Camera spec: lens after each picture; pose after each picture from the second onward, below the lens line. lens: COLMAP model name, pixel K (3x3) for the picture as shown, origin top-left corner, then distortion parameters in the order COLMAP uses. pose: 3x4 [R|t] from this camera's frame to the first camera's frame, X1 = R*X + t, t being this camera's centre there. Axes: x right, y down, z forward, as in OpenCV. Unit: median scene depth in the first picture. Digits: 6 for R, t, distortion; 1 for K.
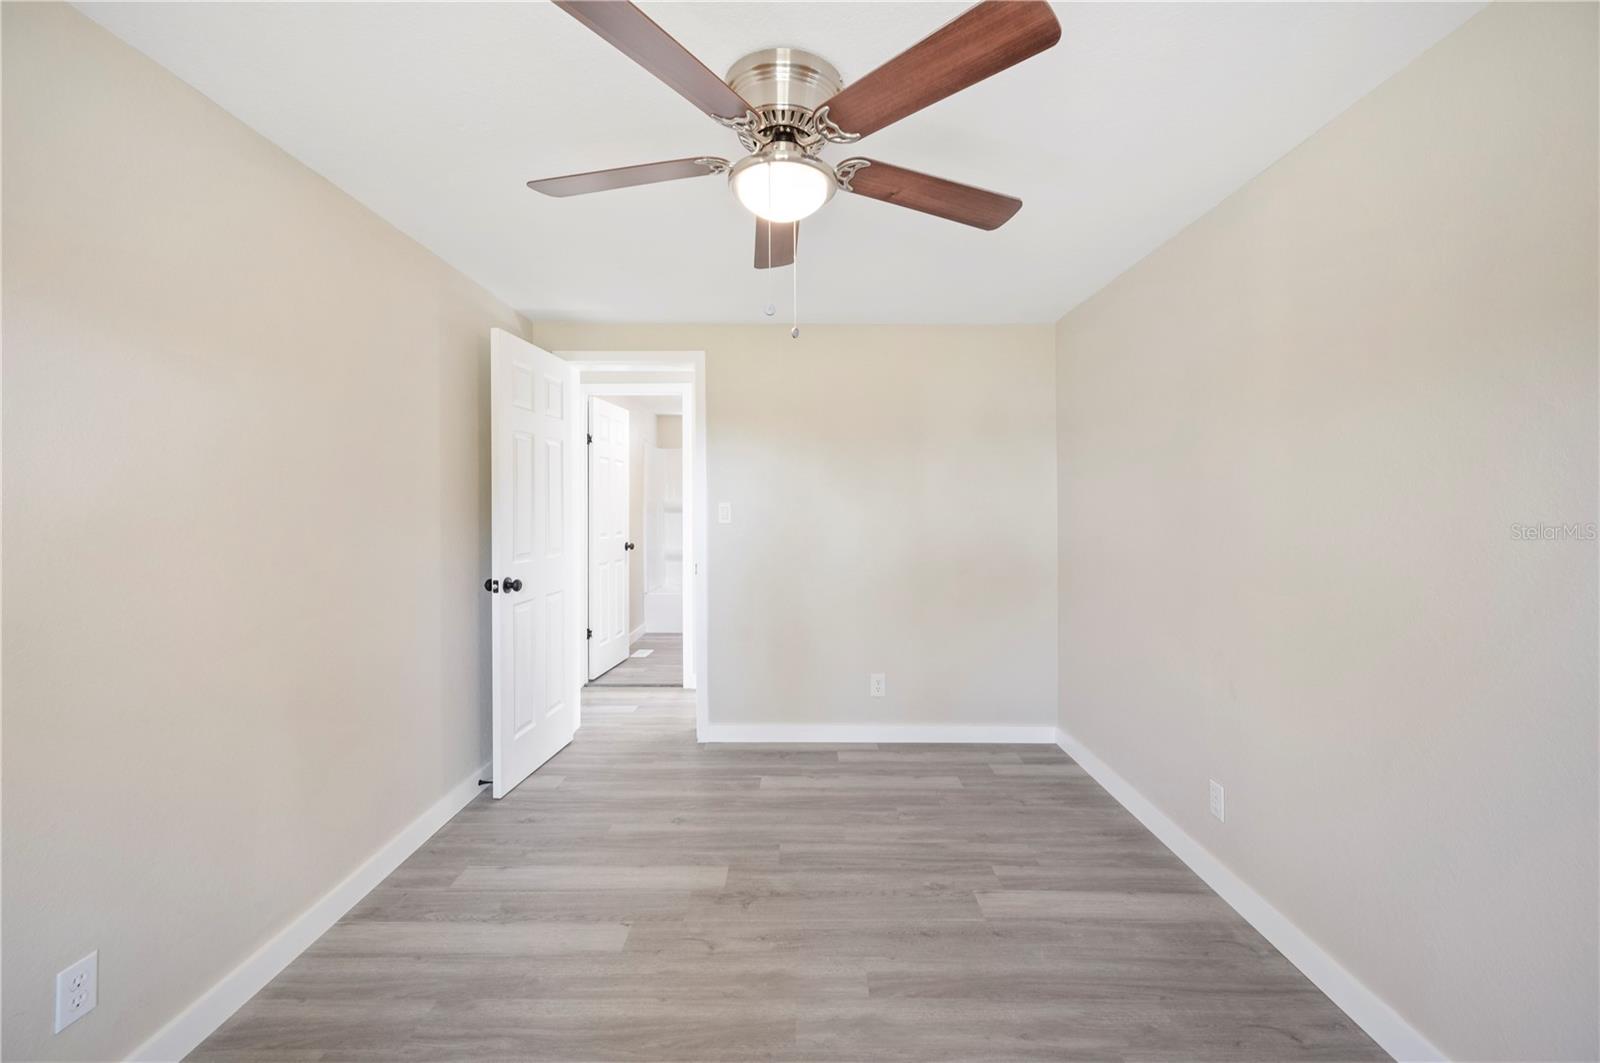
lens RADIAL K [[645.6, 0, 806.6], [0, 645.6, 517.3], [0, 0, 1]] dist [0.000426, -0.000074]
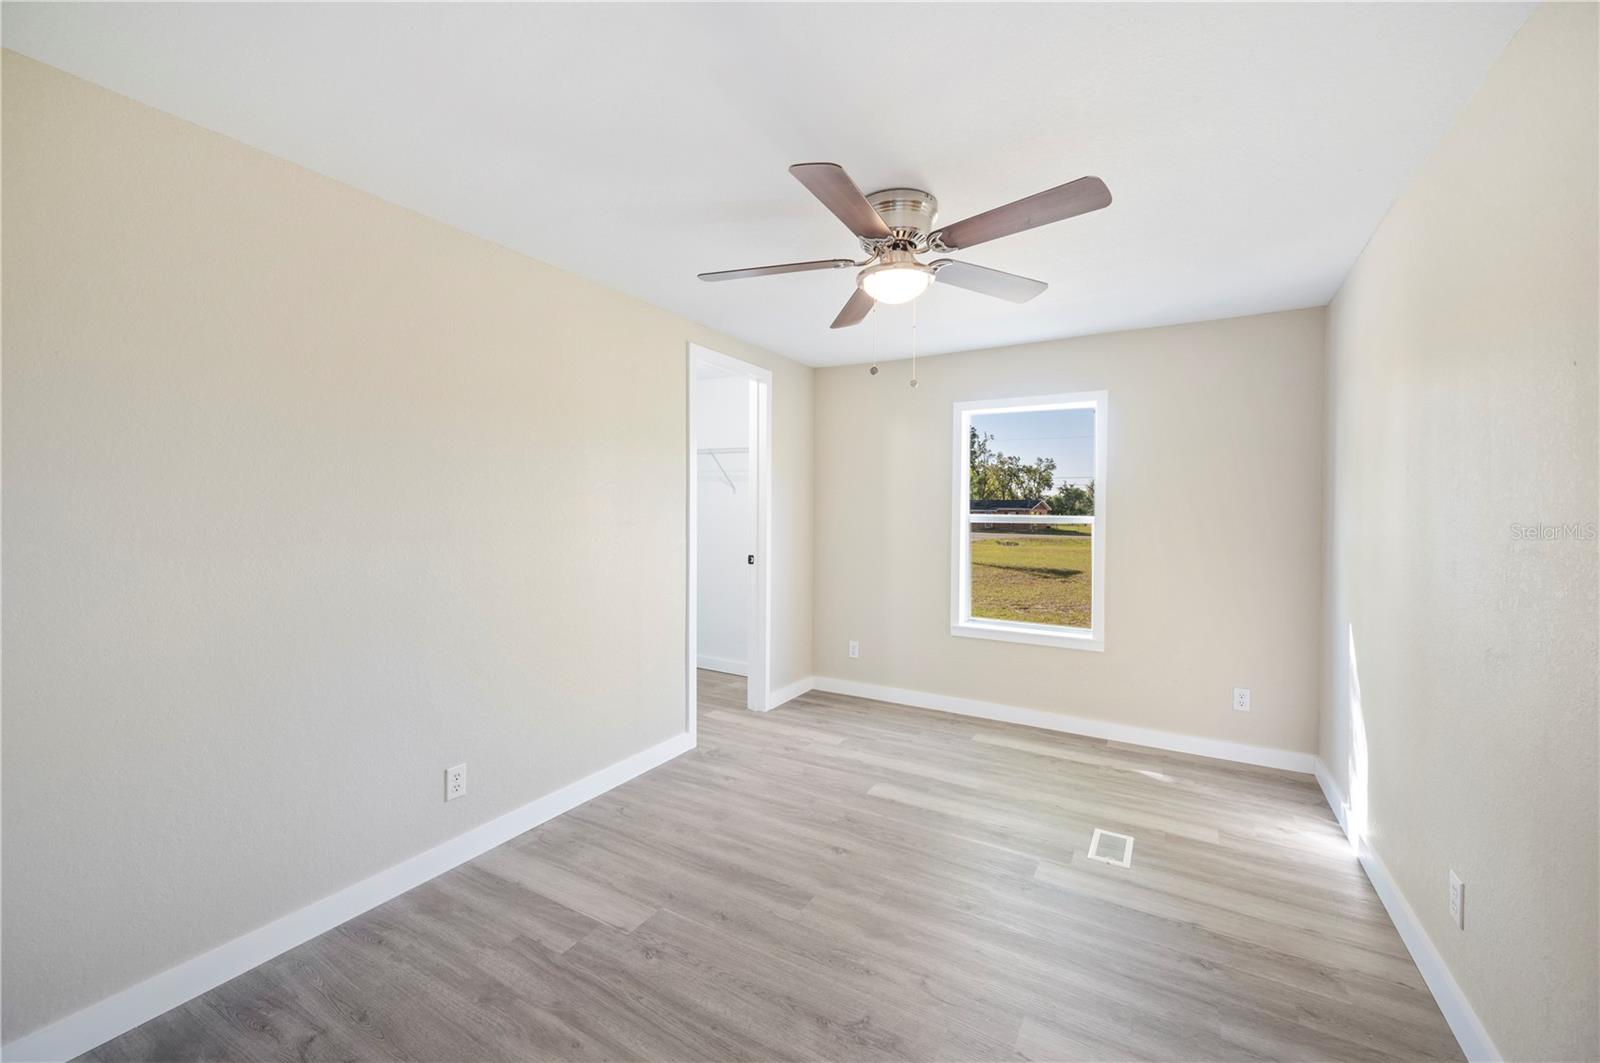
lens RADIAL K [[645.6, 0, 806.6], [0, 645.6, 517.3], [0, 0, 1]] dist [0.000426, -0.000074]
pose [[-0.870668, -0.004664, 0.491848, -0.402918], [0.005712, 0.999792, 0.019593, -0.018862], [-0.491837, 0.019869, -0.870460, 1.663818]]
